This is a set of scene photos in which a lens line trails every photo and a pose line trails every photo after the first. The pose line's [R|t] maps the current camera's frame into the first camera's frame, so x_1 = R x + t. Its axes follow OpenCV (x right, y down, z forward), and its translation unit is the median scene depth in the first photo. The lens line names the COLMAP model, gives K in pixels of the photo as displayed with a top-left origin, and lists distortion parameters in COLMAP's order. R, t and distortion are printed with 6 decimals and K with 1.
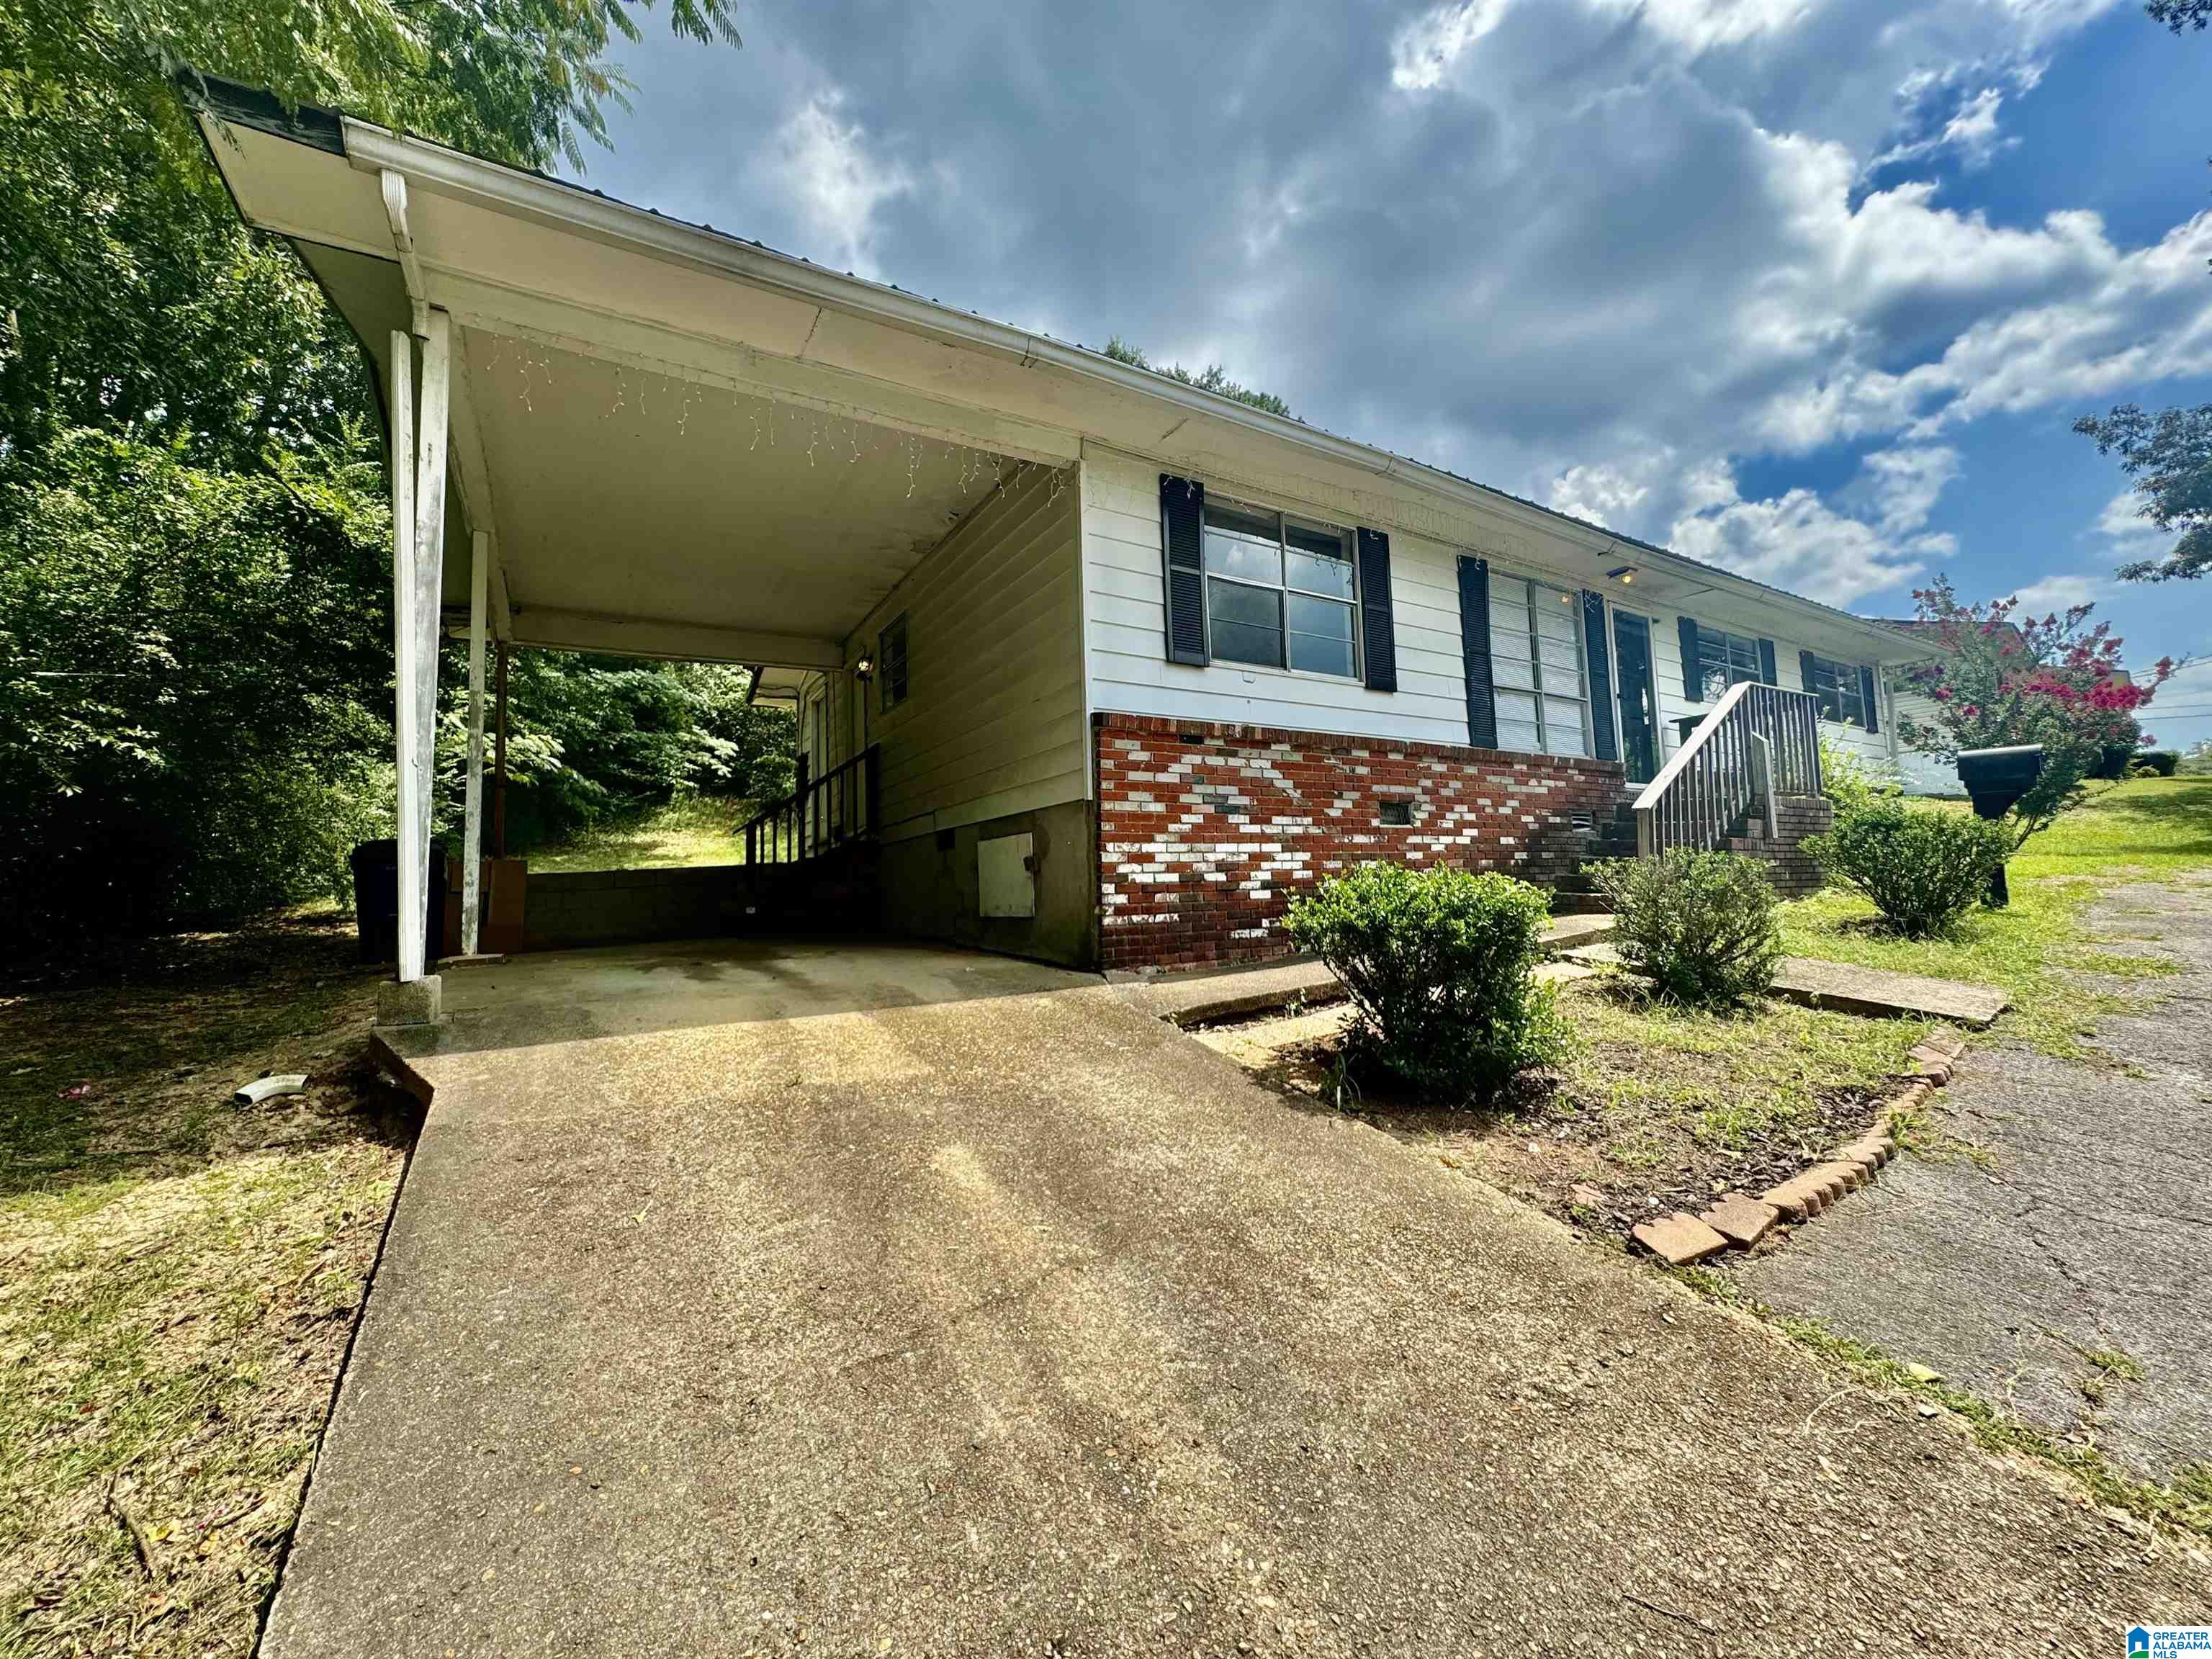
lens RADIAL K [[891.3, 0, 1108.5], [0, 891.3, 830.9], [0, 0, 1]] dist [-0.004954, 0.001166]
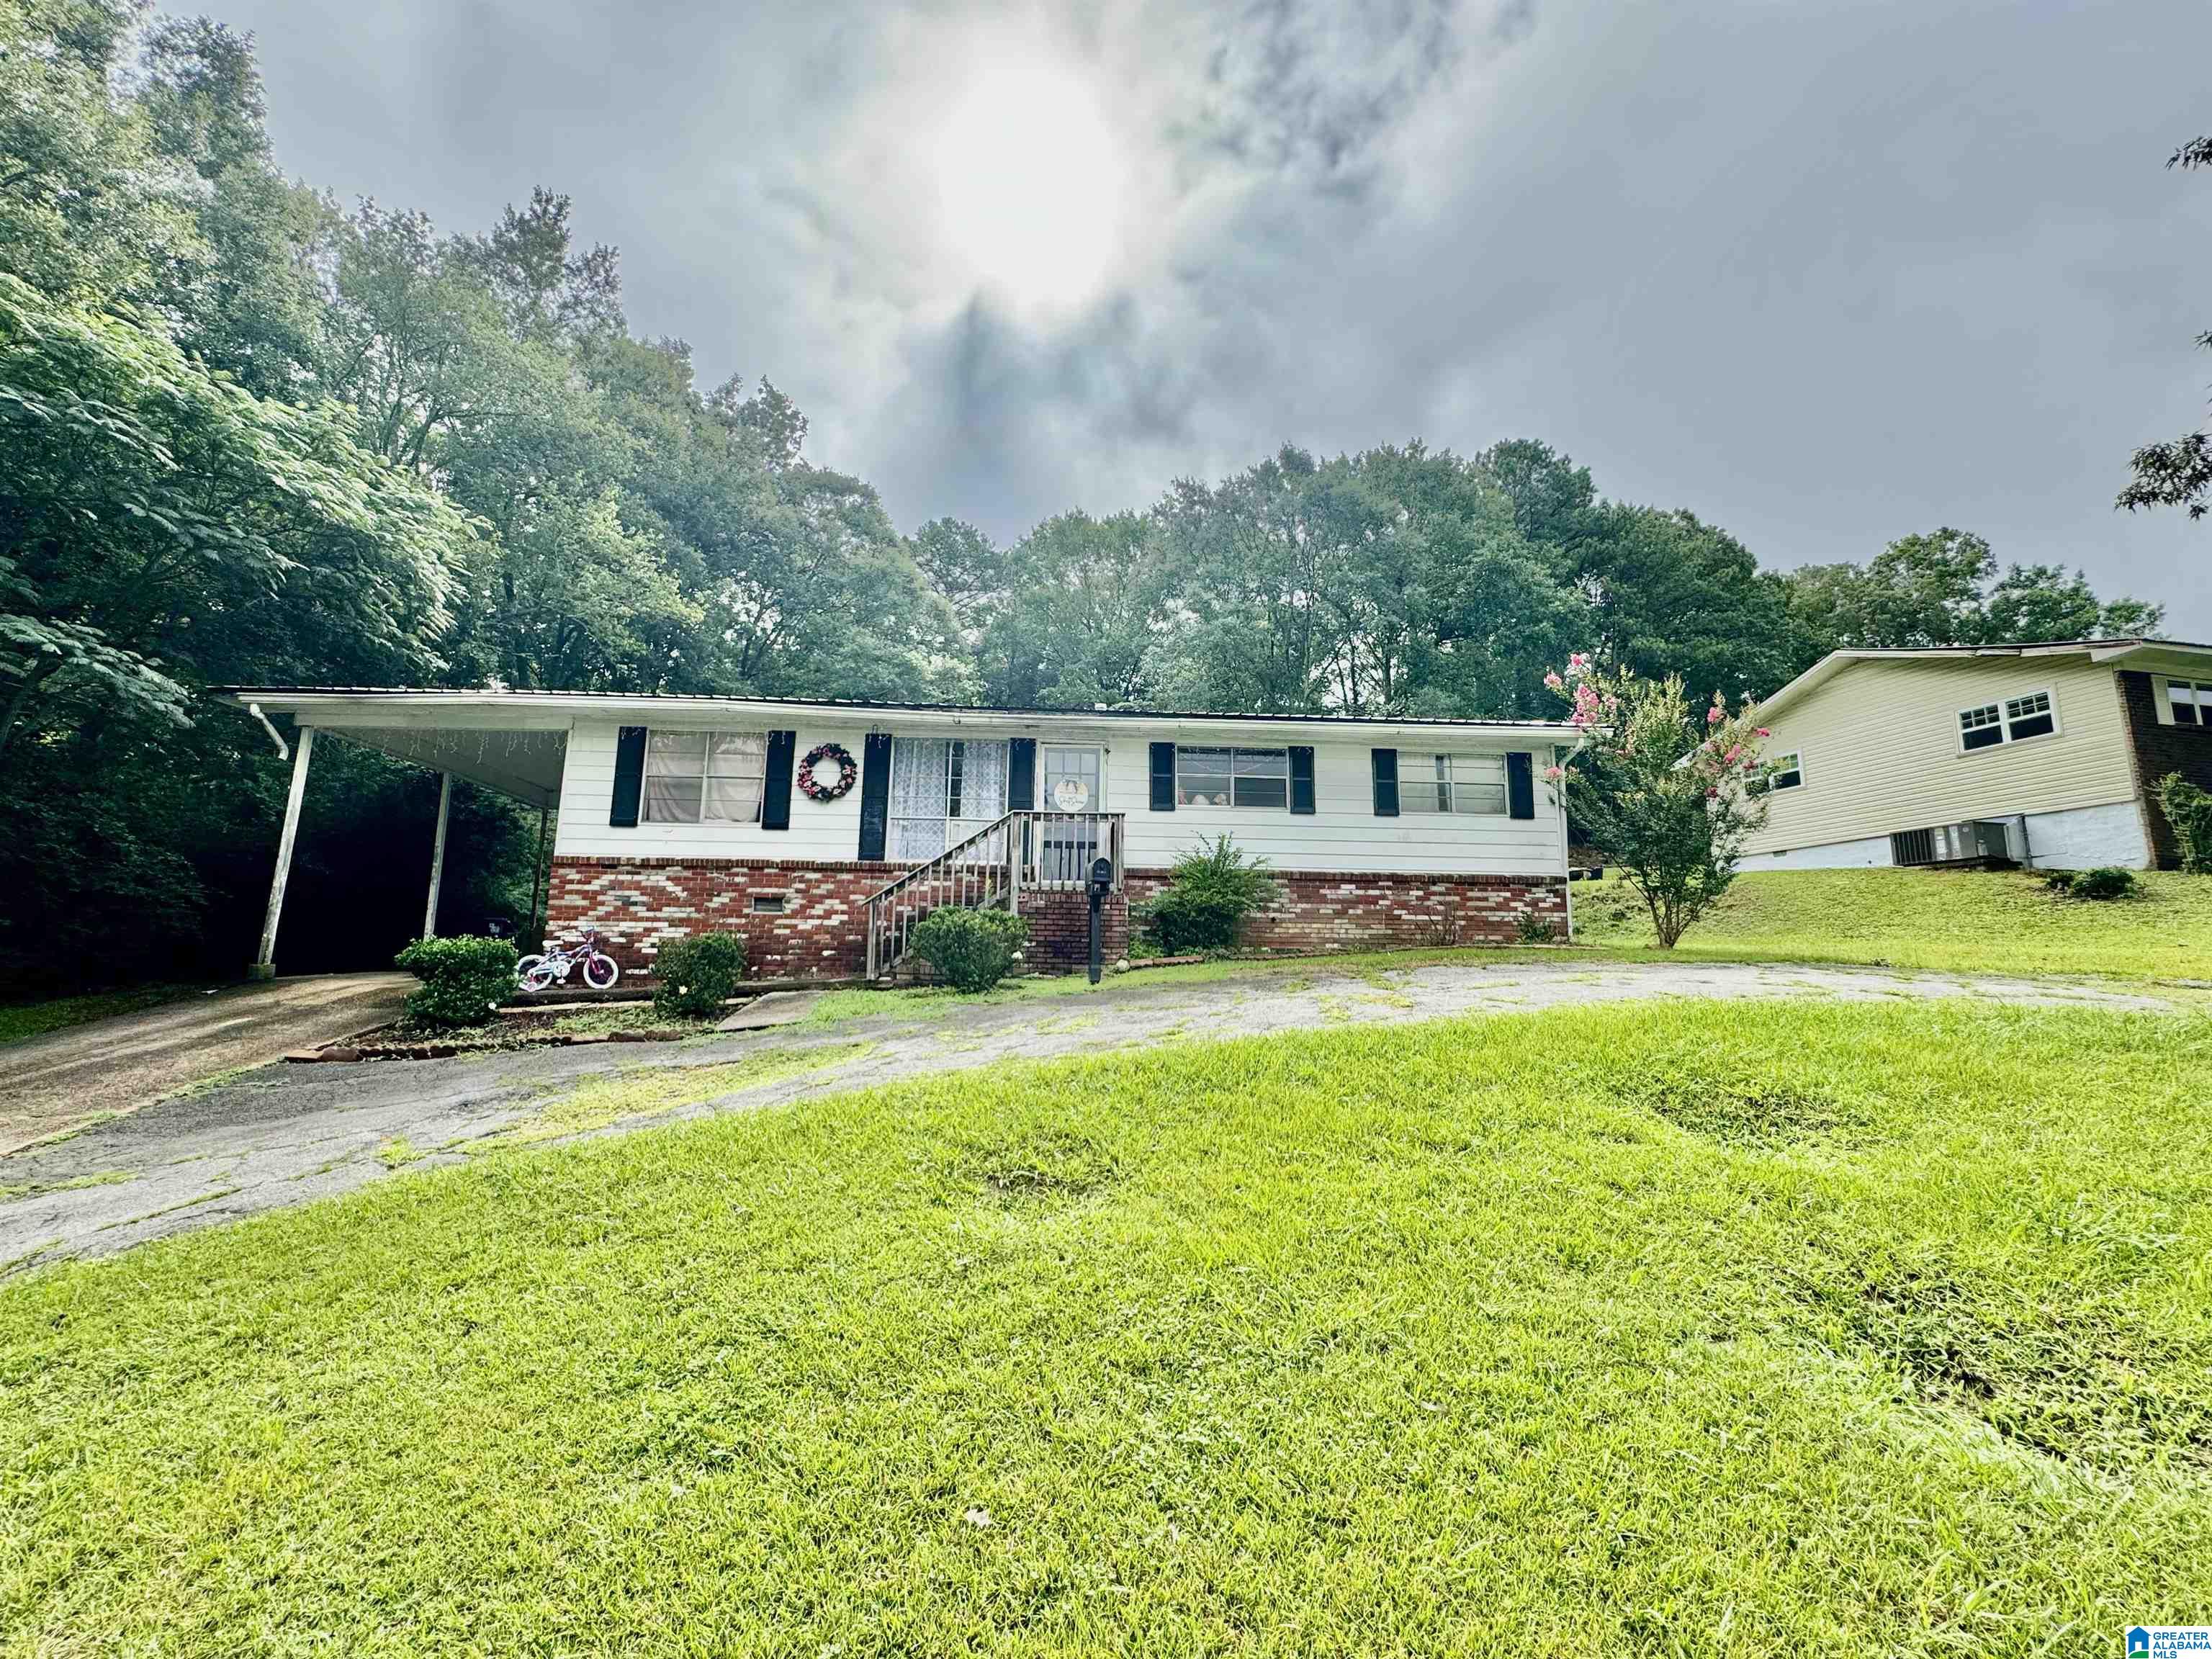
lens RADIAL K [[891.3, 0, 1103.6], [0, 891.3, 829.2], [0, 0, 1]] dist [-0.004954, 0.001166]
pose [[0.881126, -0.026870, -0.472117, 1.827180], [-0.007955, 0.997401, -0.071613, -0.051934], [0.472815, 0.066856, 0.878622, -0.171269]]
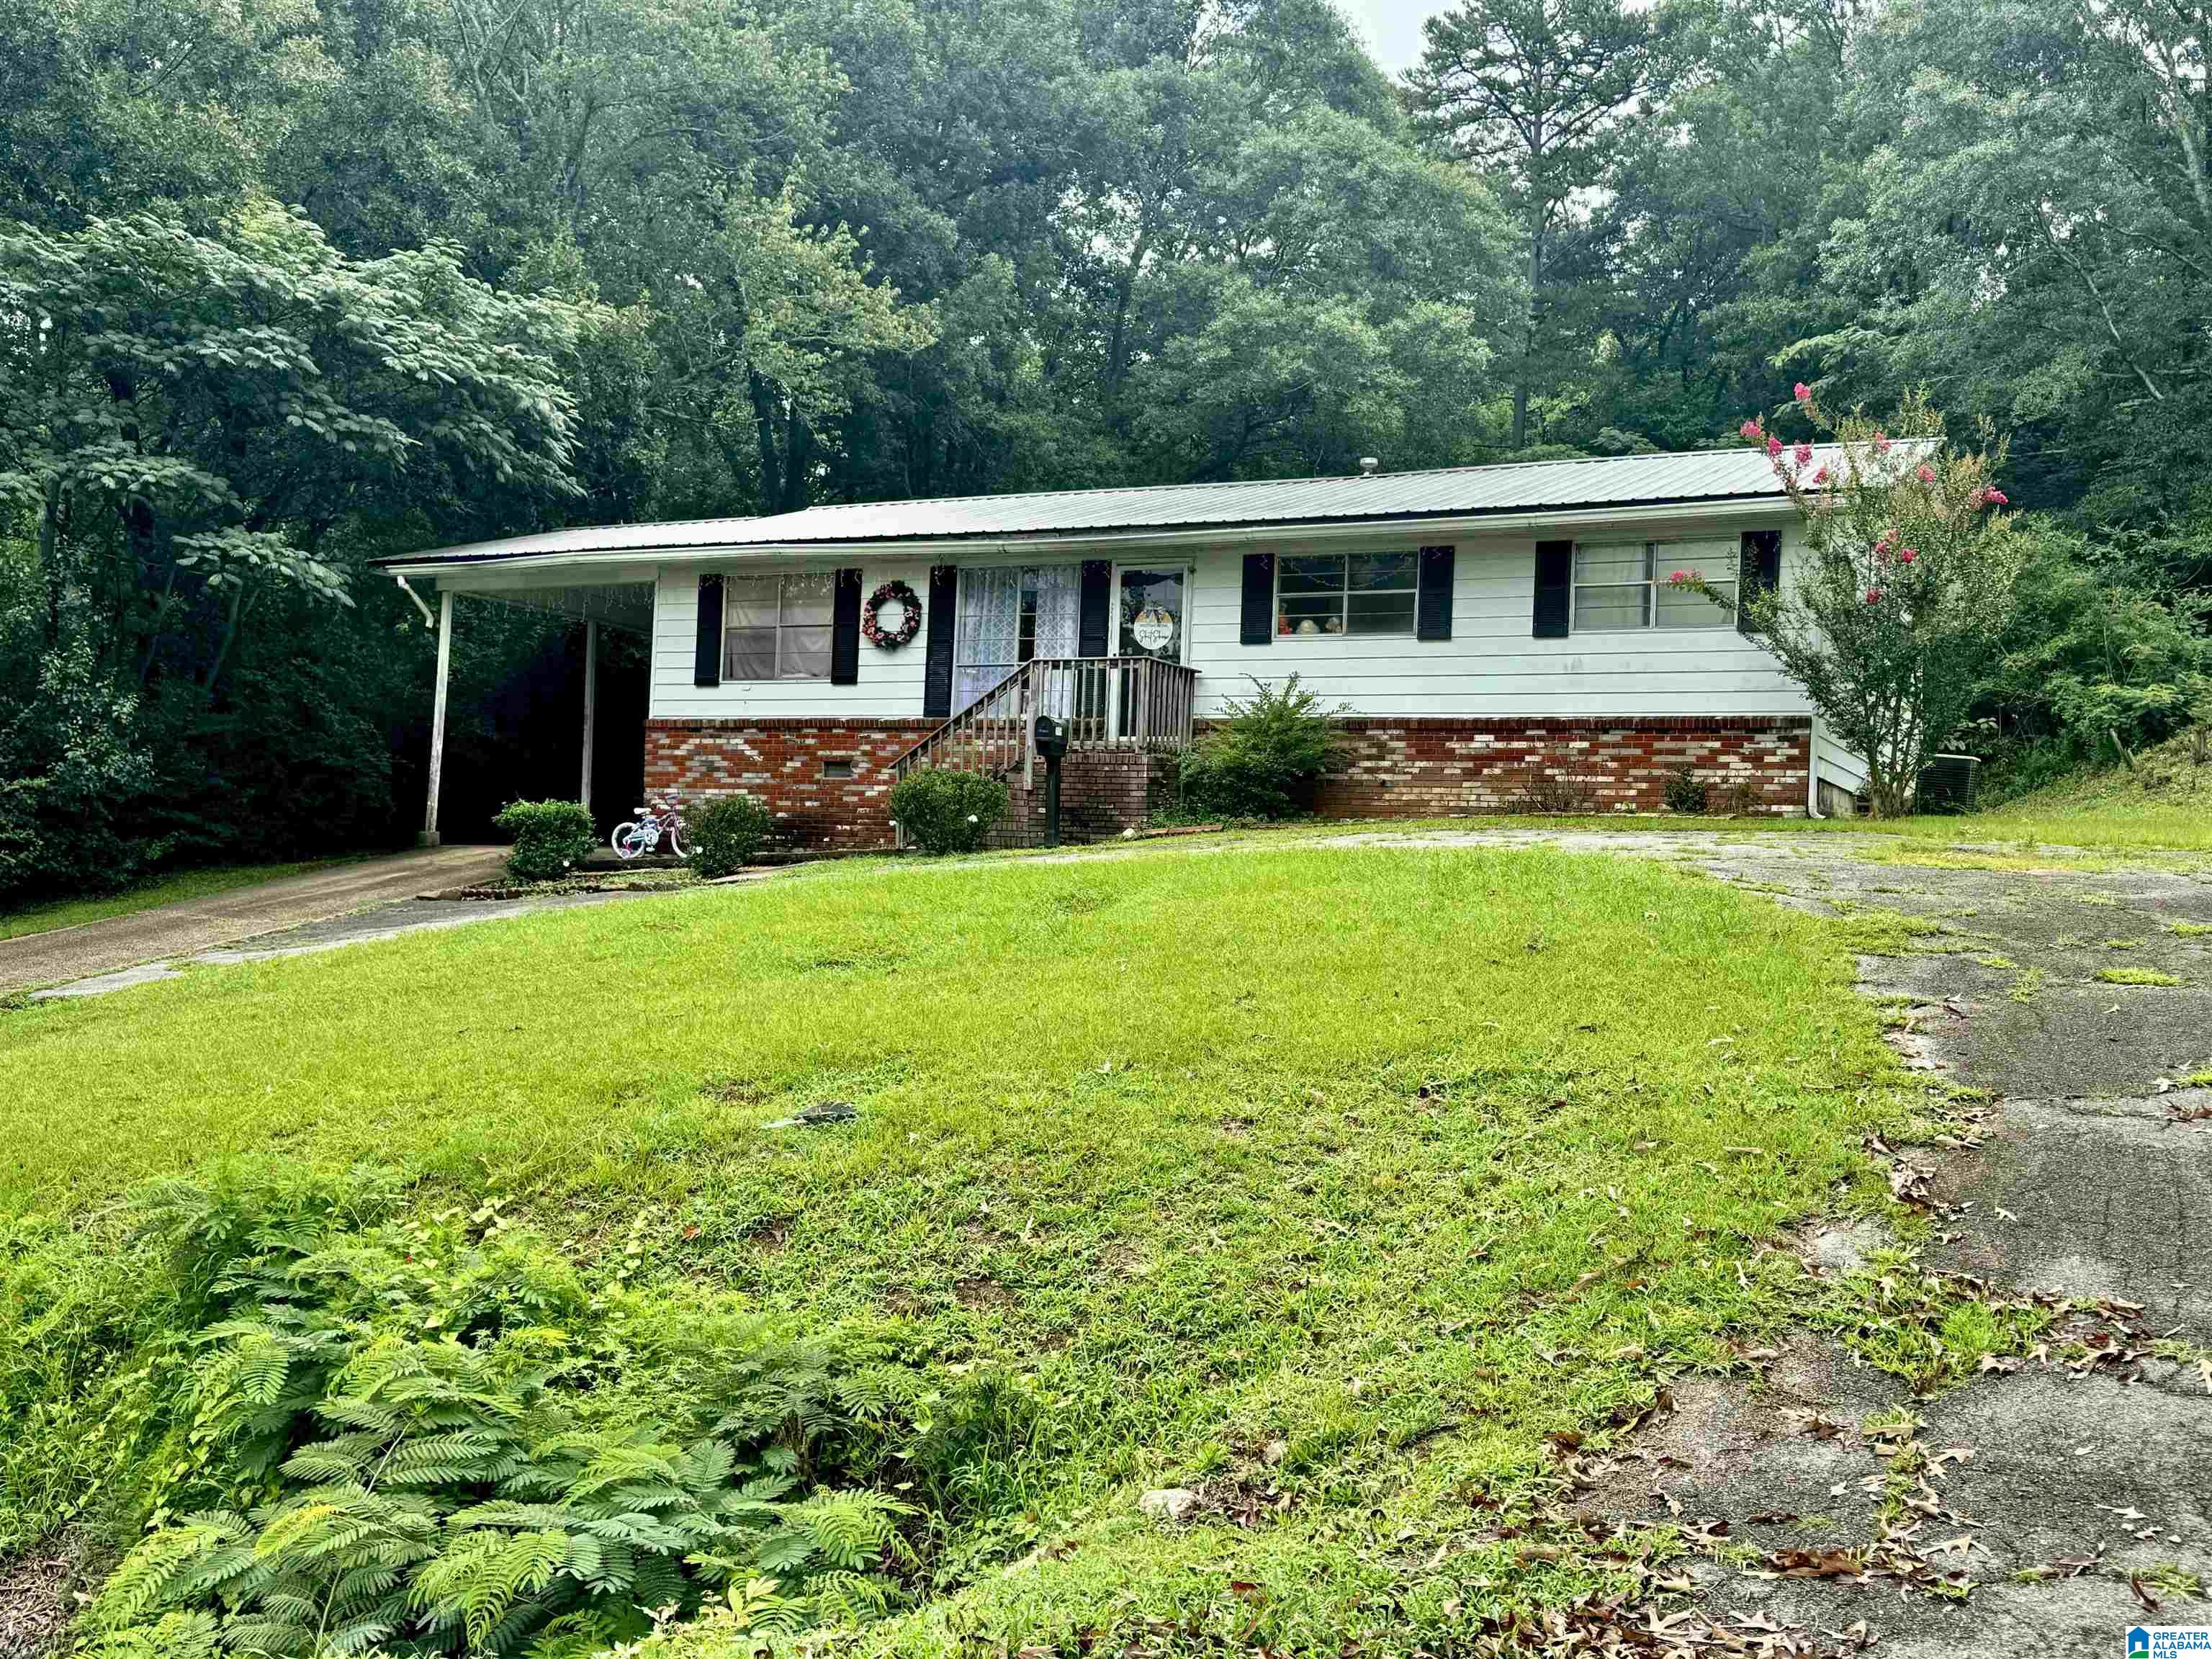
lens RADIAL K [[2181.8, 0, 1090.2], [0, 2181.8, 821.3], [0, 0, 1]] dist [0.115113, 0.000000]
pose [[0.522762, 0.025440, -0.852099, 4.010801], [0.007465, 0.999380, 0.034417, -0.061551], [0.852446, -0.024353, 0.522248, -0.581156]]
